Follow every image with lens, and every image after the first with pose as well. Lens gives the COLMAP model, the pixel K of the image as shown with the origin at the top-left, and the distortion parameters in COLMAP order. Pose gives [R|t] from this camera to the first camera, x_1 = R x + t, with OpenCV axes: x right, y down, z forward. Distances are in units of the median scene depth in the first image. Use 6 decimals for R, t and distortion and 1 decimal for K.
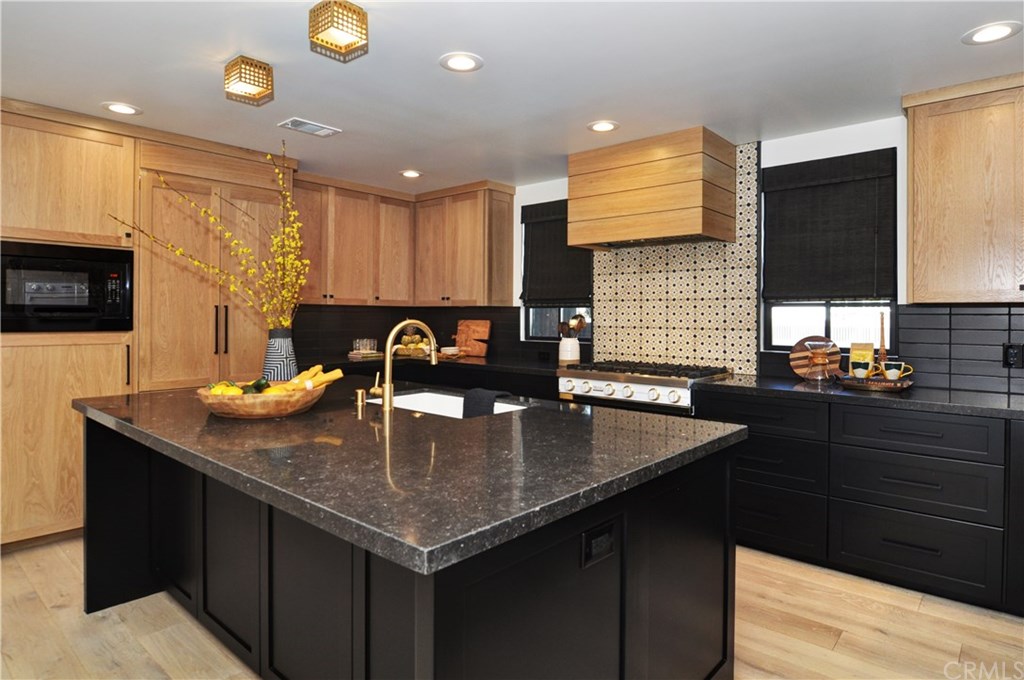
lens RADIAL K [[553.6, 0, 485.0], [0, 553.6, 321.3], [0, 0, 1]] dist [-0.013496, -0.006655]
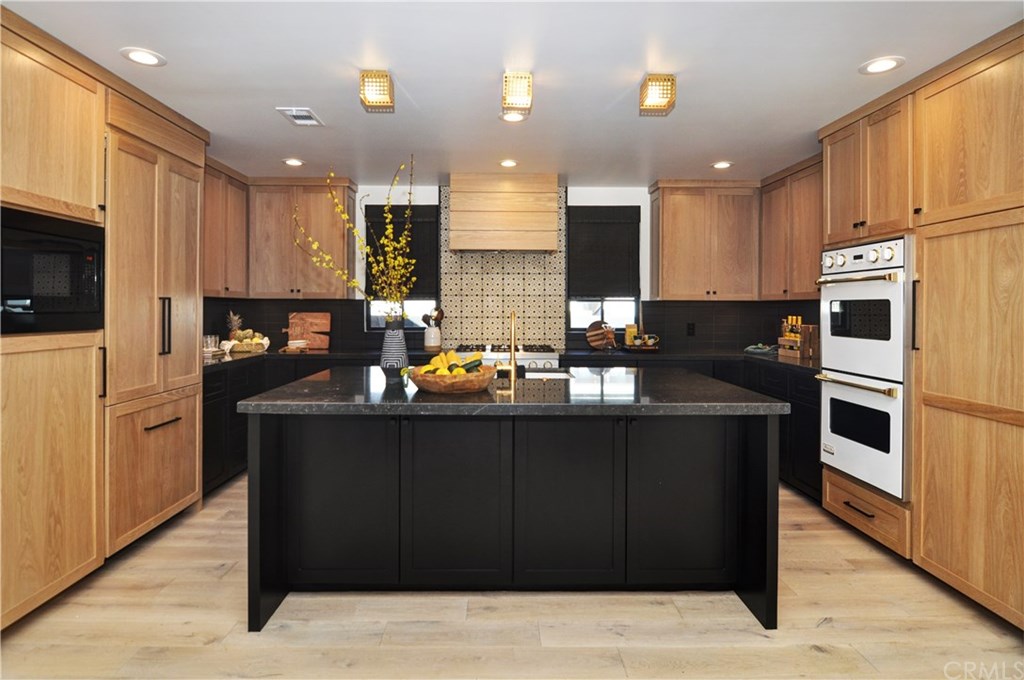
lens RADIAL K [[553.6, 0, 544.7], [0, 553.6, 316.4], [0, 0, 1]] dist [-0.013496, -0.006655]
pose [[0.719890, -0.013477, 0.693957, -0.571763], [0.008859, 0.999908, 0.010229, -0.002528], [-0.694032, -0.001216, 0.719943, -0.003952]]
